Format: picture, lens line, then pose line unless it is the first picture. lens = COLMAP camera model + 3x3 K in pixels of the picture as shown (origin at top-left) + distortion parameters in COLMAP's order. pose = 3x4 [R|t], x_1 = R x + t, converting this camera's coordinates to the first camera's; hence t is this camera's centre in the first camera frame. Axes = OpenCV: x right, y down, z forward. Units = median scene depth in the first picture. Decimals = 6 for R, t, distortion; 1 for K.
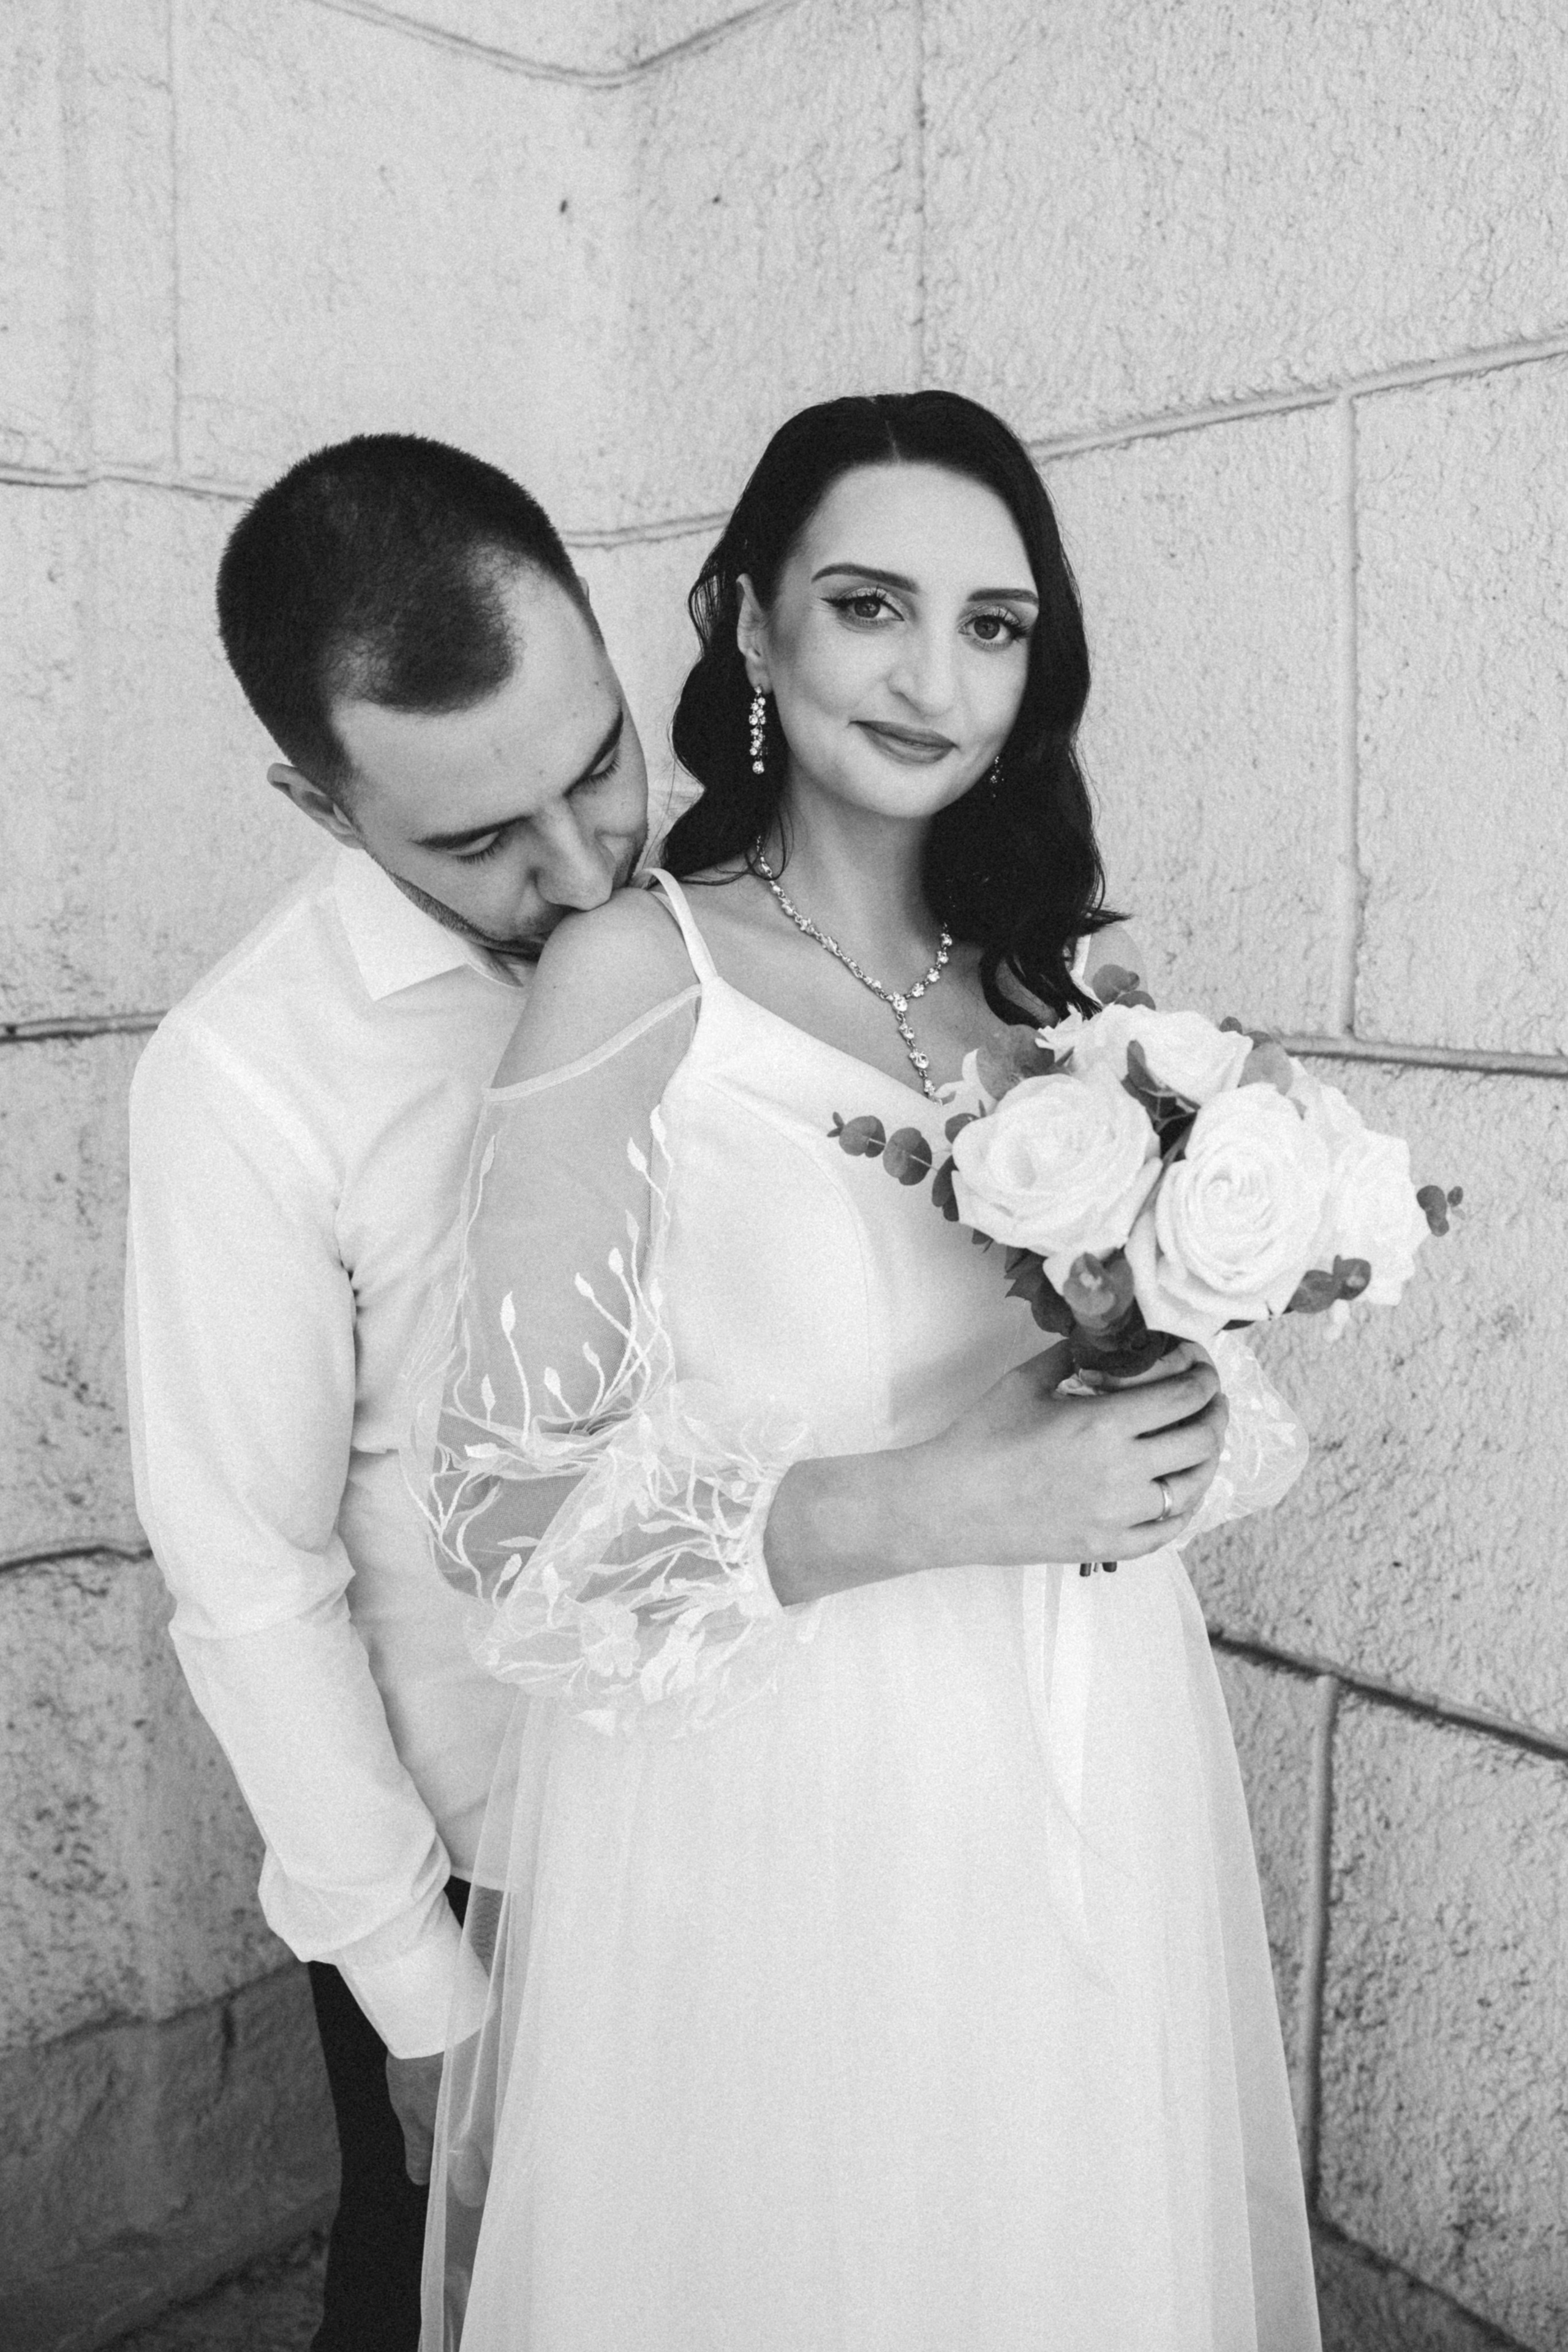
lens RADIAL K [[1860.9, 0, 794.7], [0, 1860.9, 1081.4], [0, 0, 1]] dist [-0.109718, 0.080767]
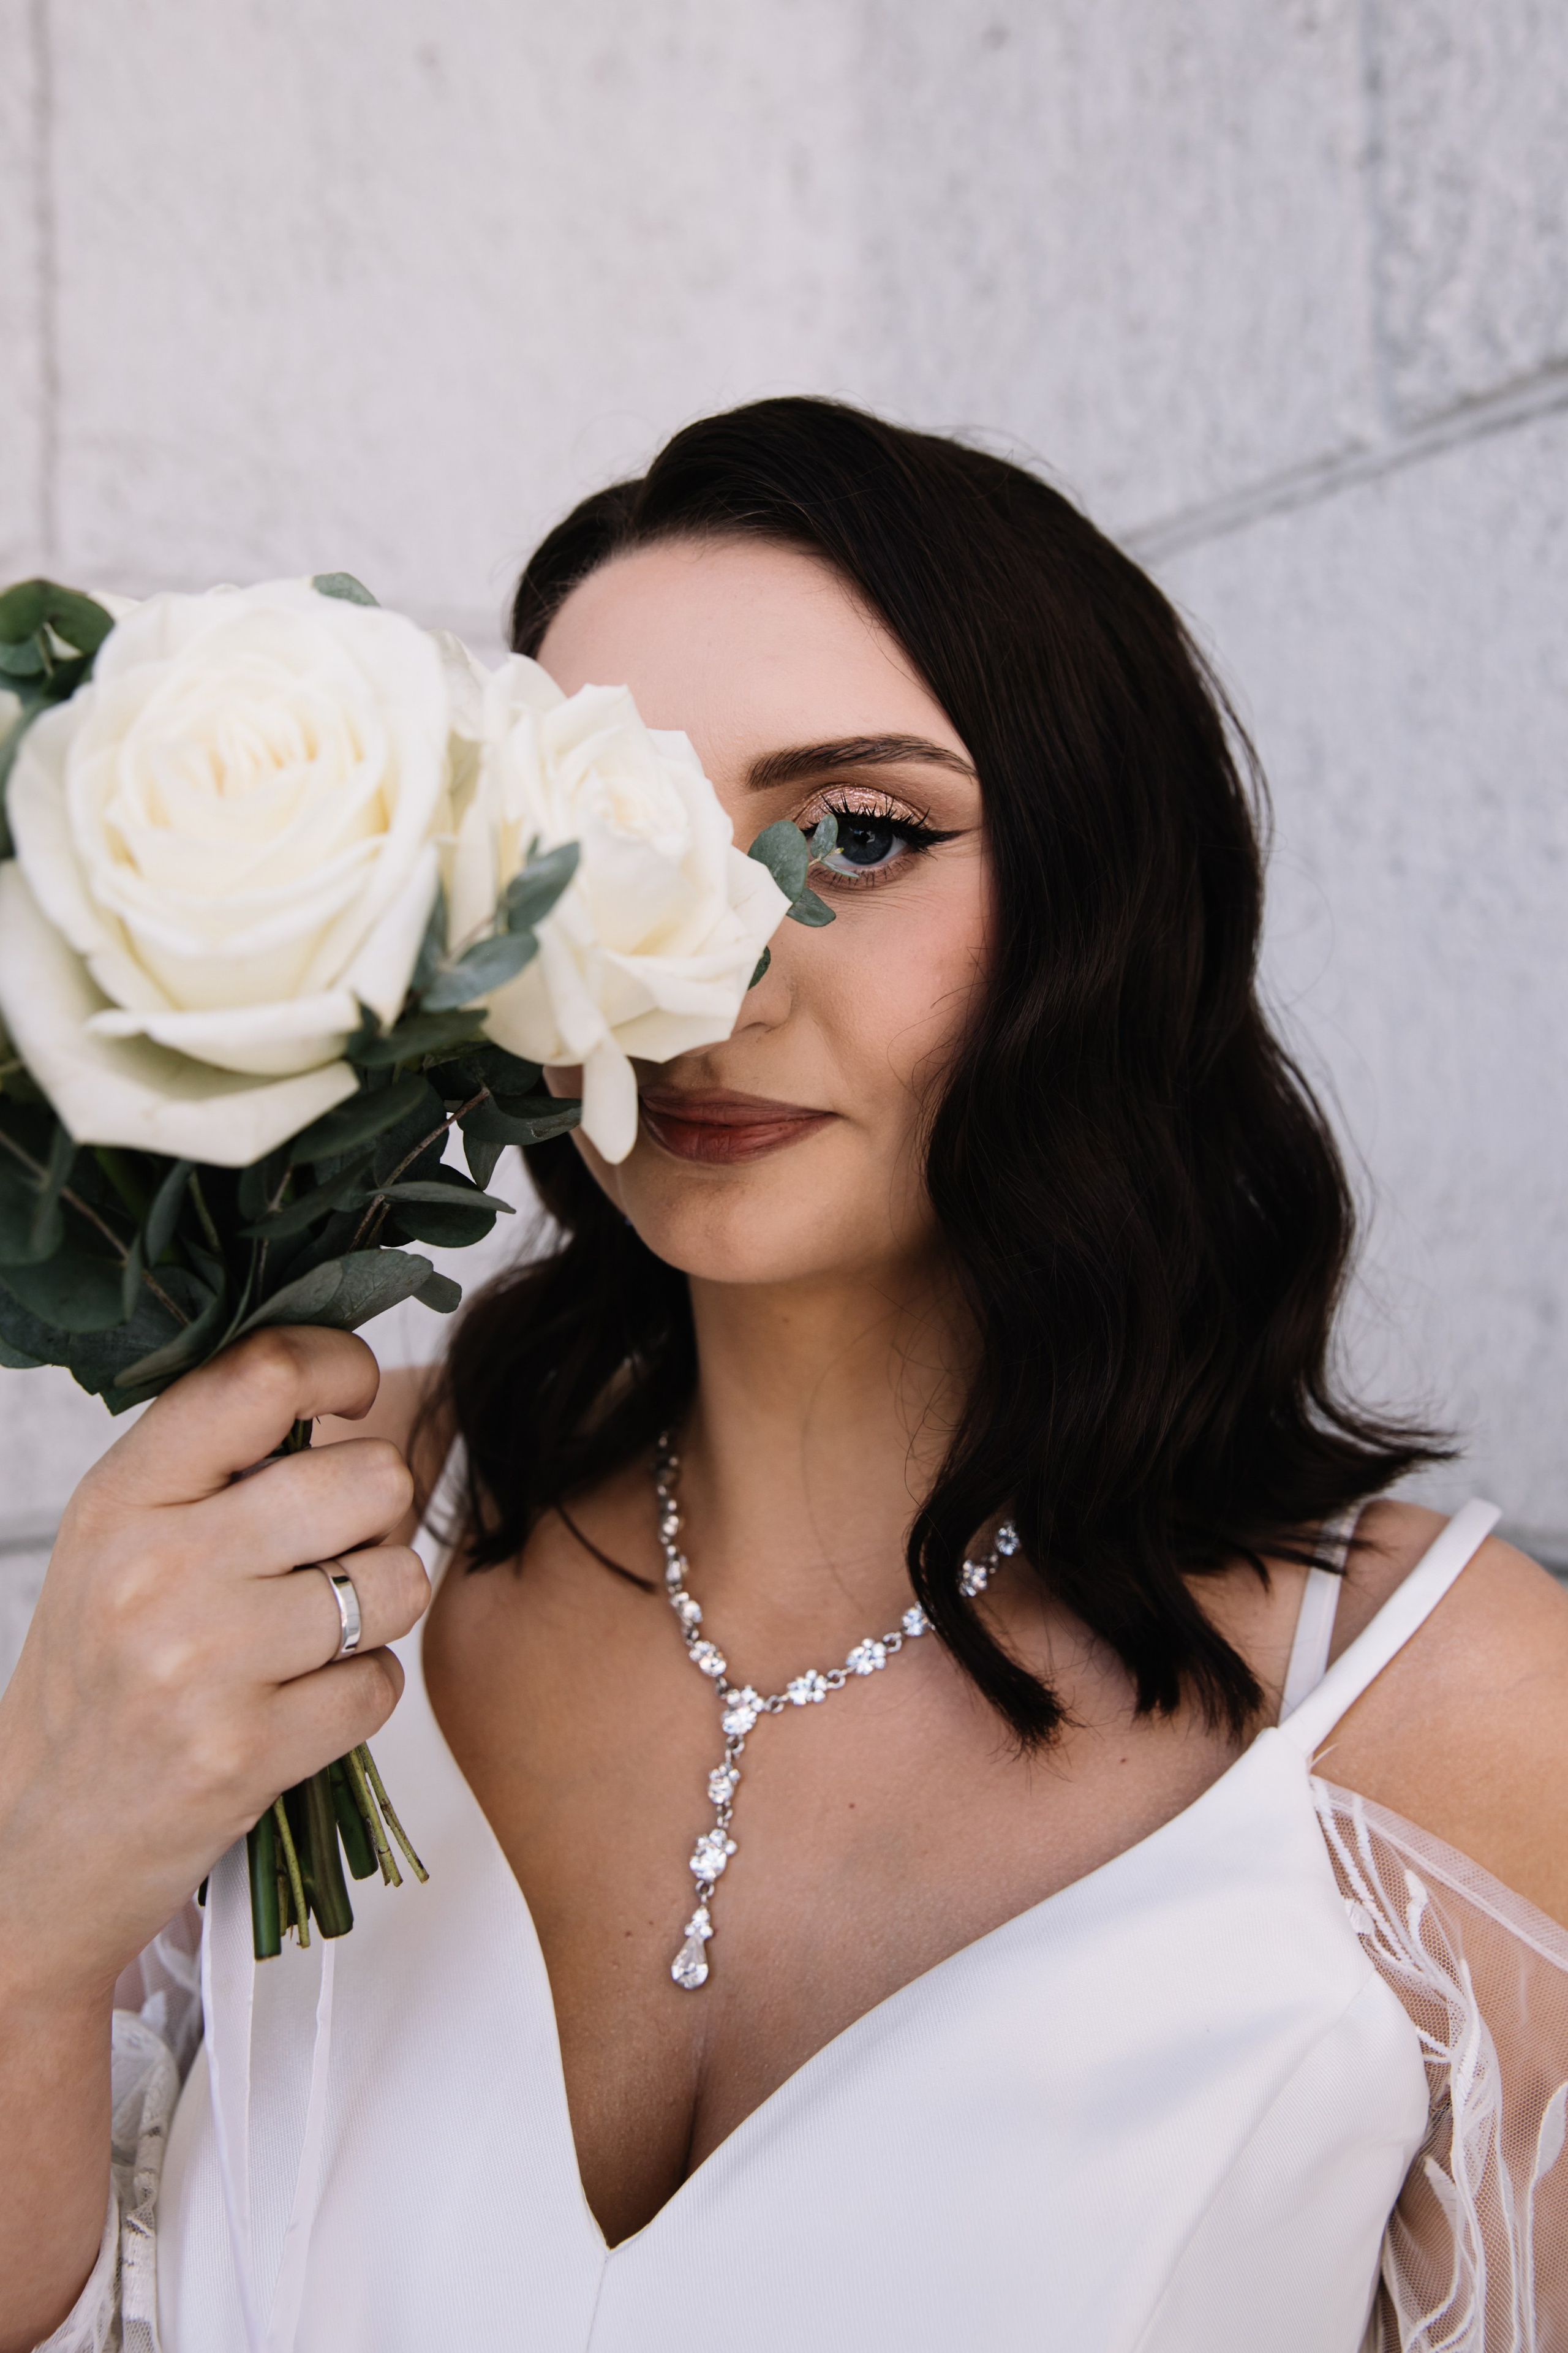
lens RADIAL K [[2124.2, 0, 816.4], [0, 2124.2, 1078.1], [0, 0, 1]] dist [-0.051671, 0.065973]
pose [[0.977889, -0.042207, -0.204823, 0.029321], [0.017908, 0.992725, -0.119067, -0.105127], [0.208358, 0.112766, 0.971530, 0.482973]]
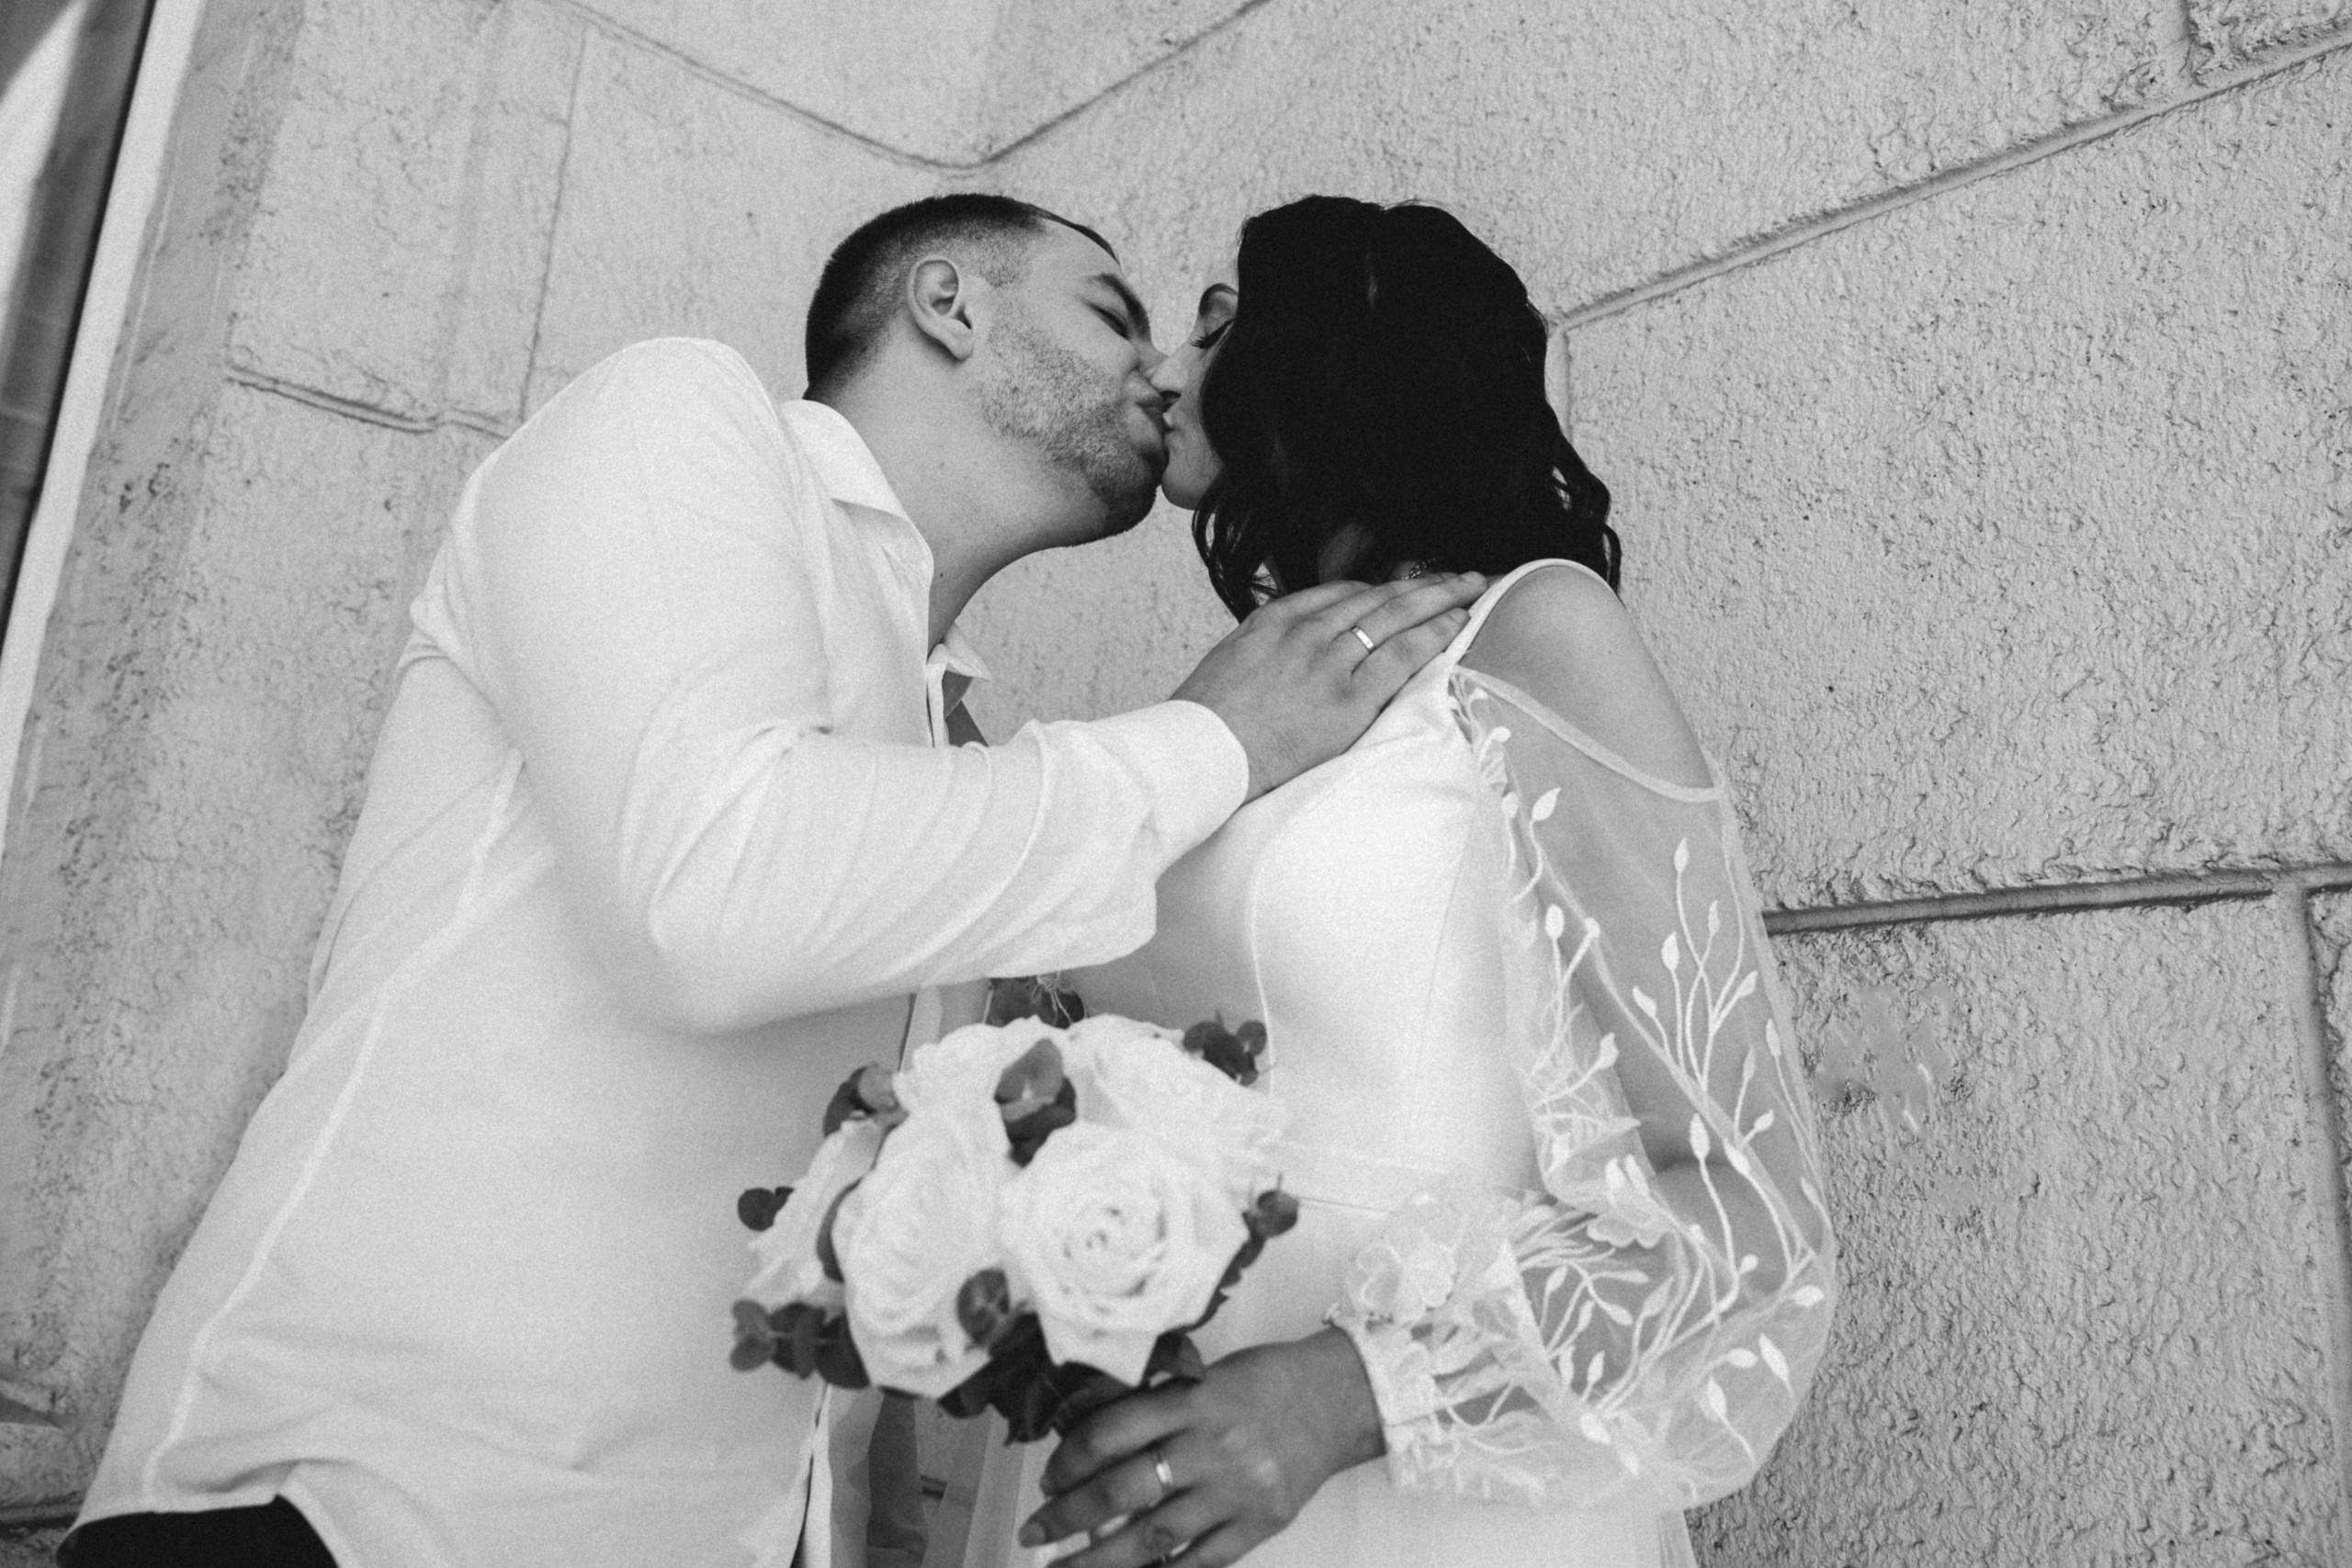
lens RADIAL K [[1860.8, 0, 1190.2], [0, 1860.8, 676.0], [0, 0, 1]] dist [-0.109718, 0.080767]
pose [[0.998860, 0.036467, -0.030816, 0.114192], [-0.045039, 0.933869, -0.354767, 0.198982], [0.015841, 0.355751, 0.934447, 0.039064]]
